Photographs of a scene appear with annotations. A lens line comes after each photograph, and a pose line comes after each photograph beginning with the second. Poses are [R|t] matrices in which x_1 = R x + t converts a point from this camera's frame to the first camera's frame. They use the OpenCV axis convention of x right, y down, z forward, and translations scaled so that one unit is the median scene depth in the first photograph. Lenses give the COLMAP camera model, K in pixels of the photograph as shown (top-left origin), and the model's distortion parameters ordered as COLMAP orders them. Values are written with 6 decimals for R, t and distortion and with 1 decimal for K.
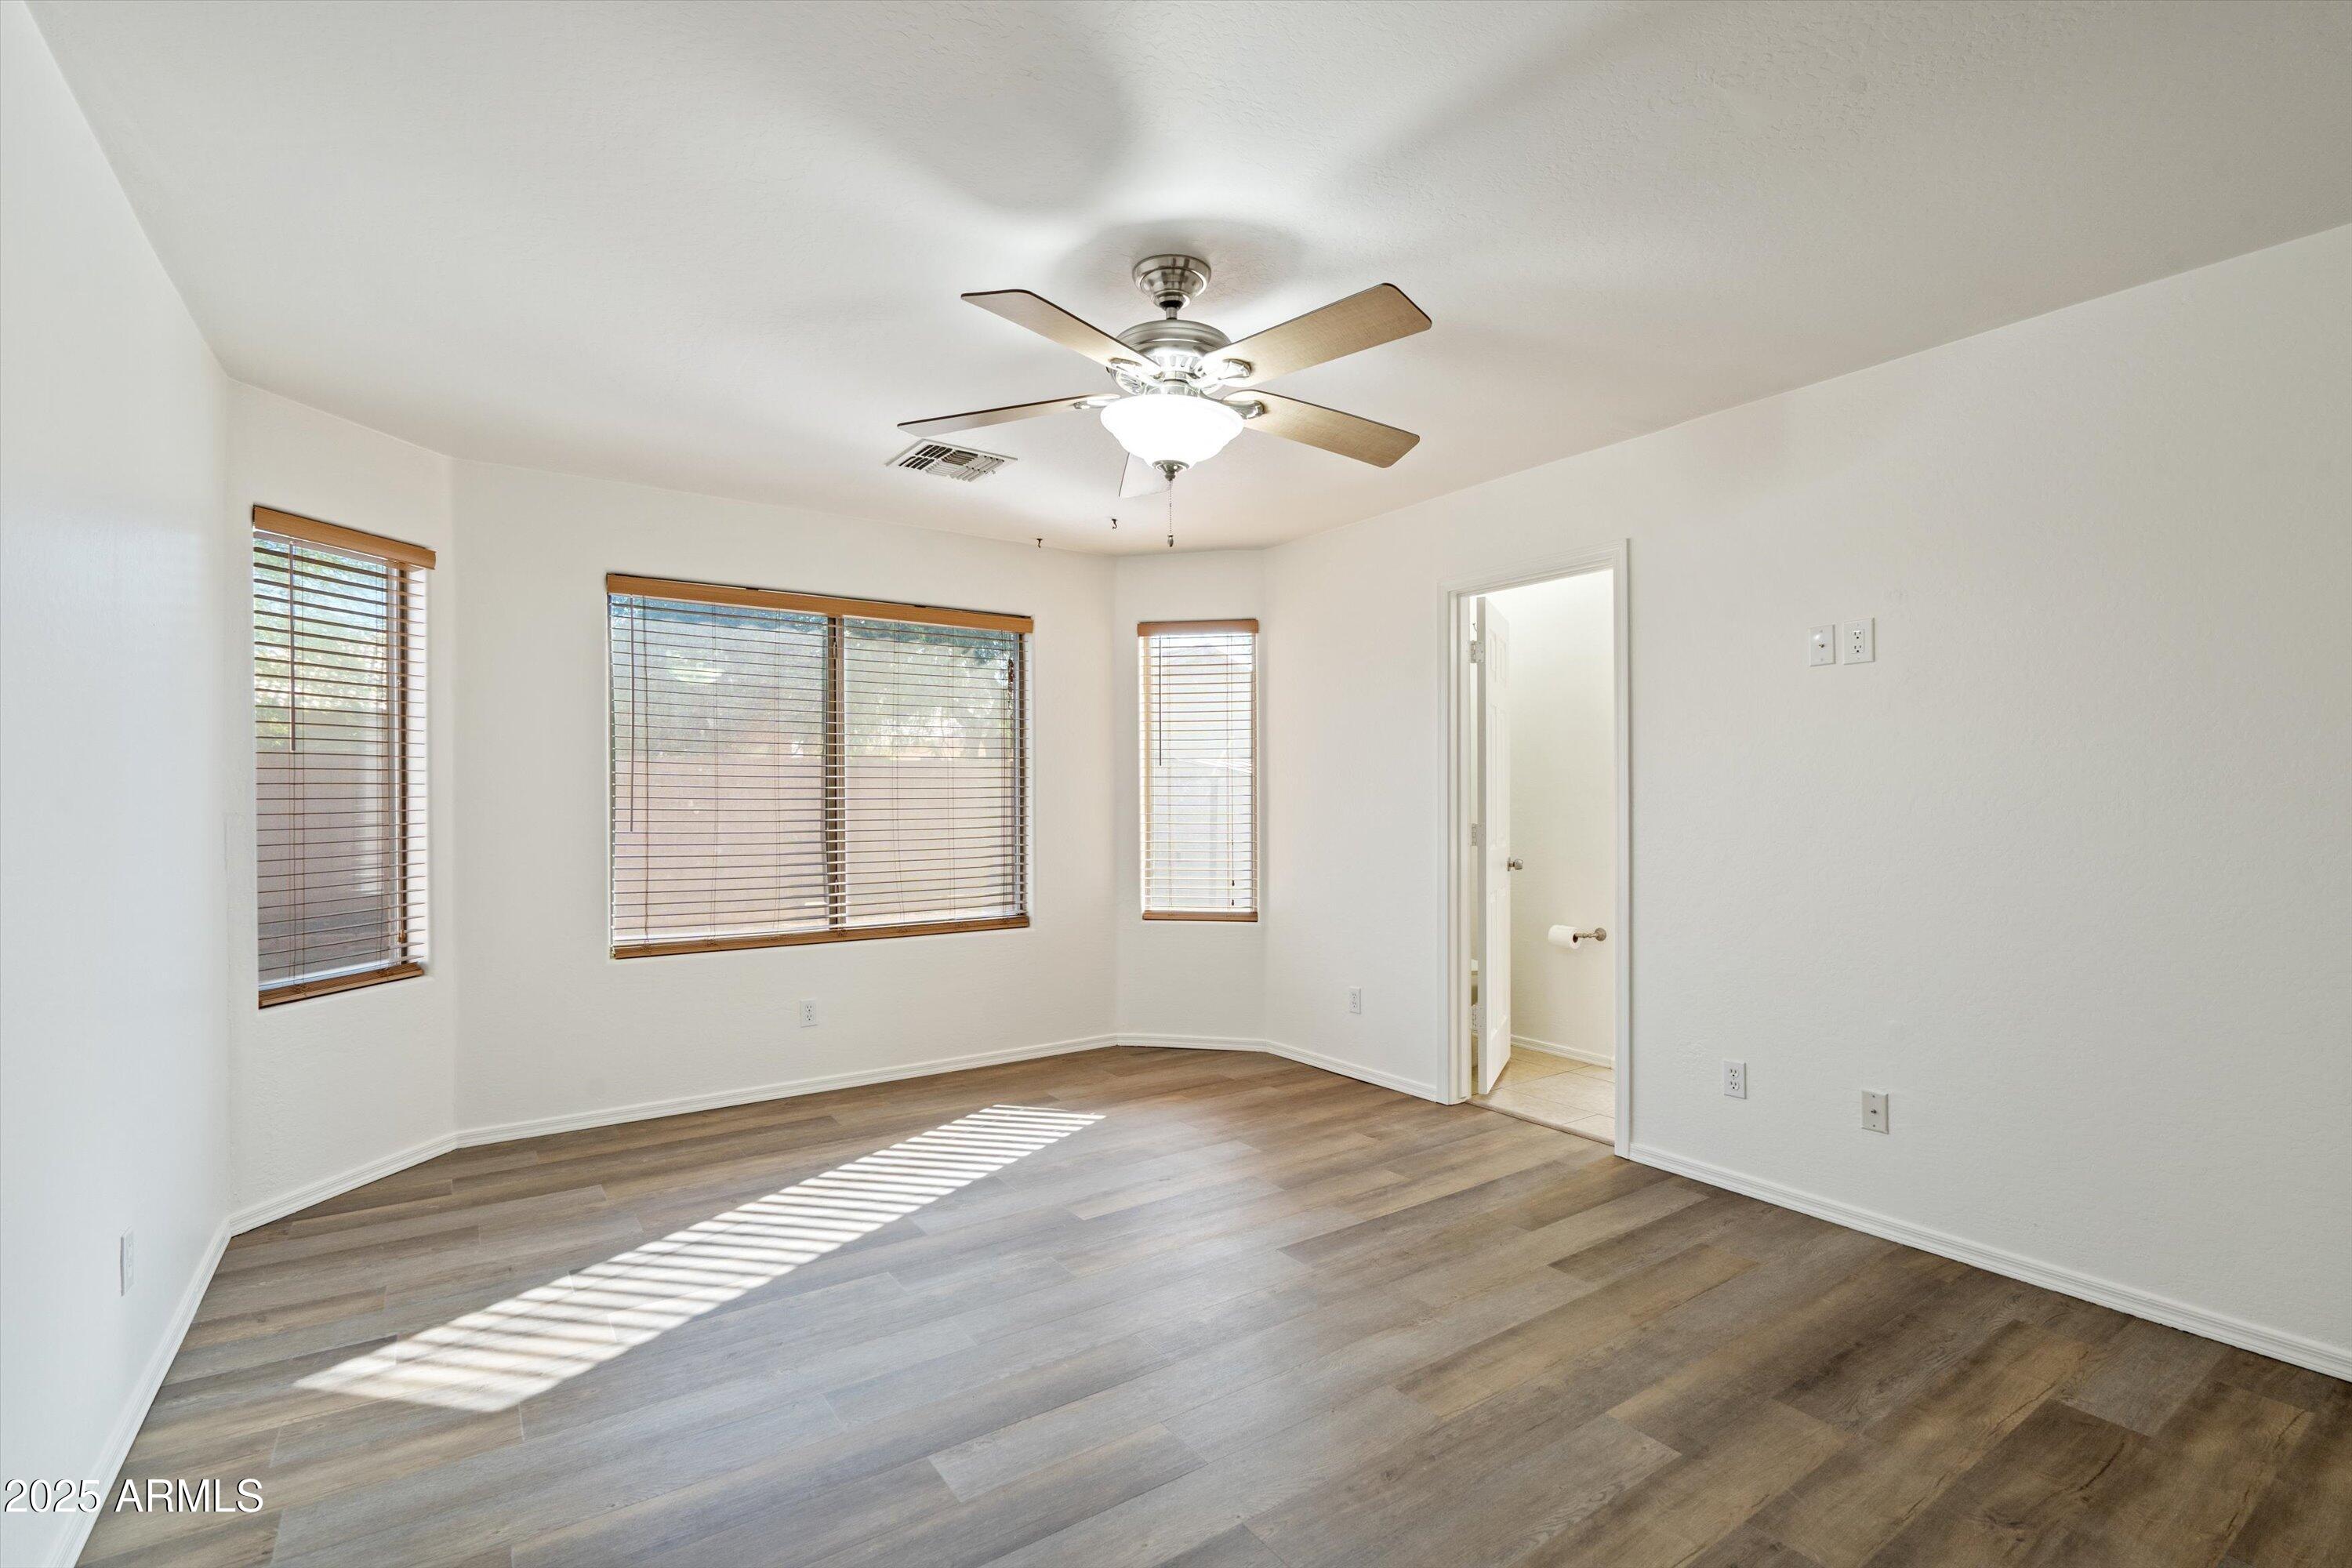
lens RADIAL K [[1055.2, 0, 1167.2], [0, 1055.2, 772.9], [0, 0, 1]] dist [-0.003109, 0.000005]
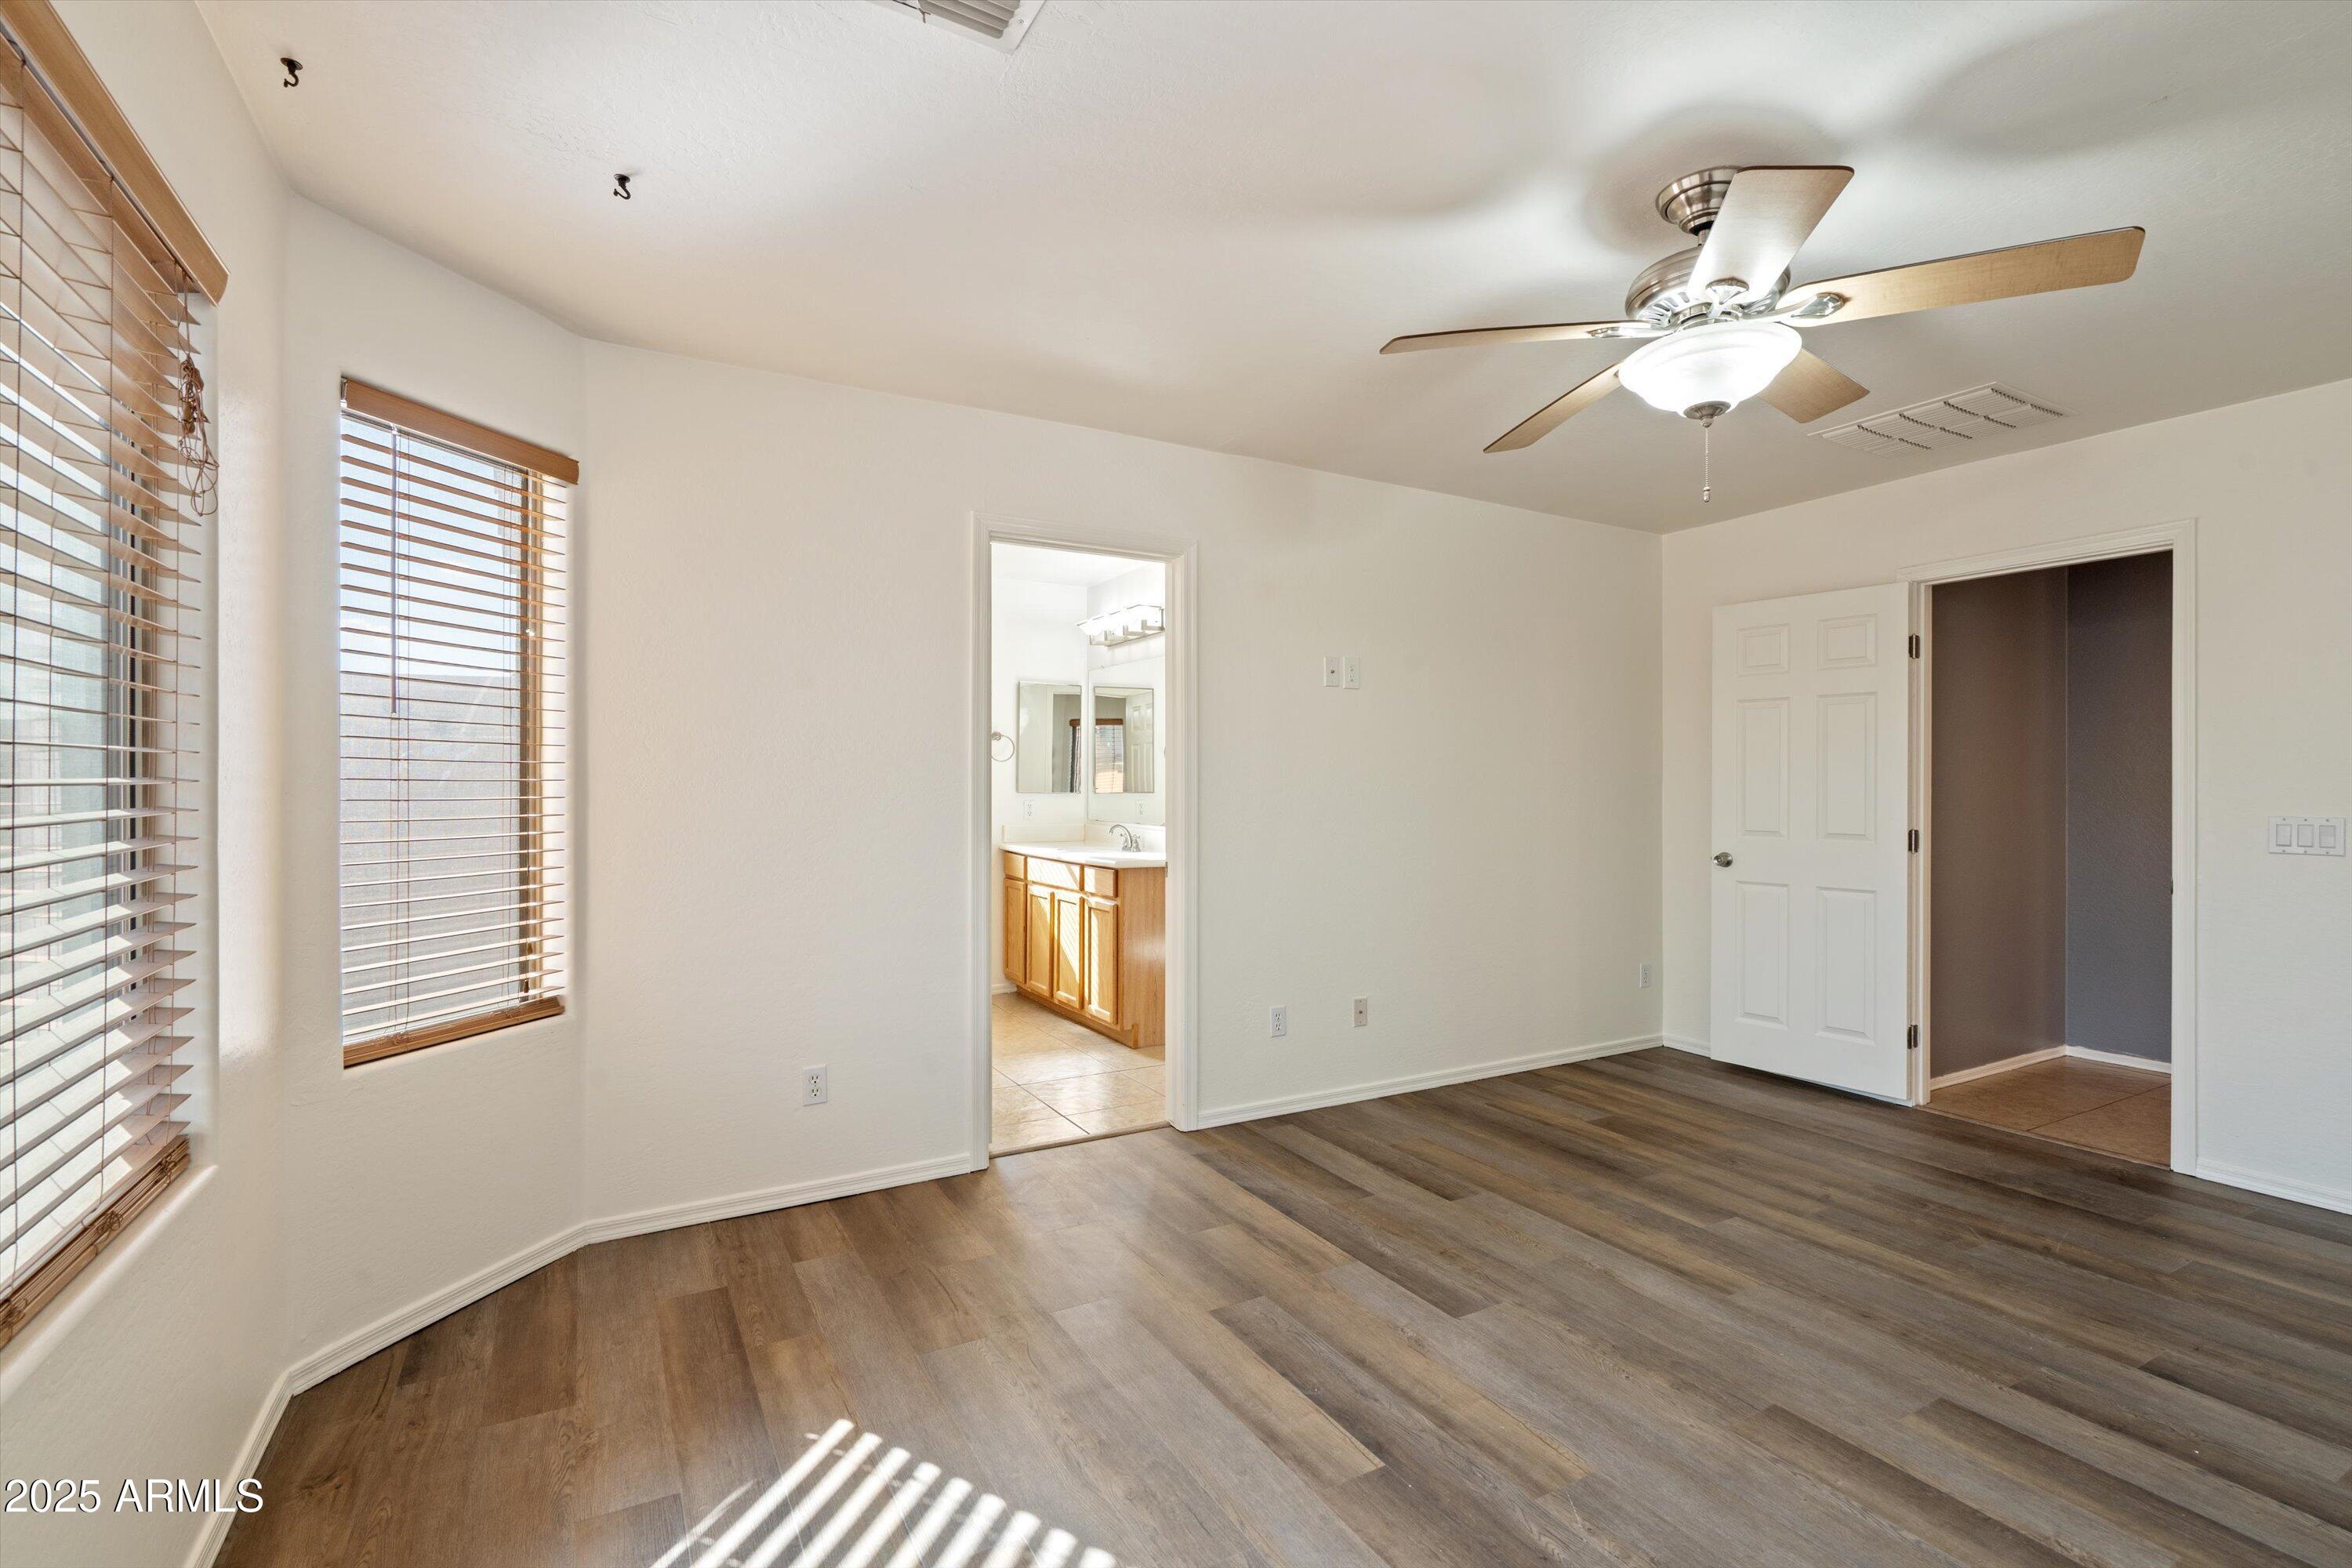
lens RADIAL K [[1055.2, 0, 1167.2], [0, 1055.2, 772.9], [0, 0, 1]] dist [-0.003109, 0.000005]
pose [[0.096319, 0.014701, 0.995242, -0.748940], [-0.023093, 0.999655, -0.012531, 0.029017], [-0.995083, -0.021776, 0.096625, 1.130922]]
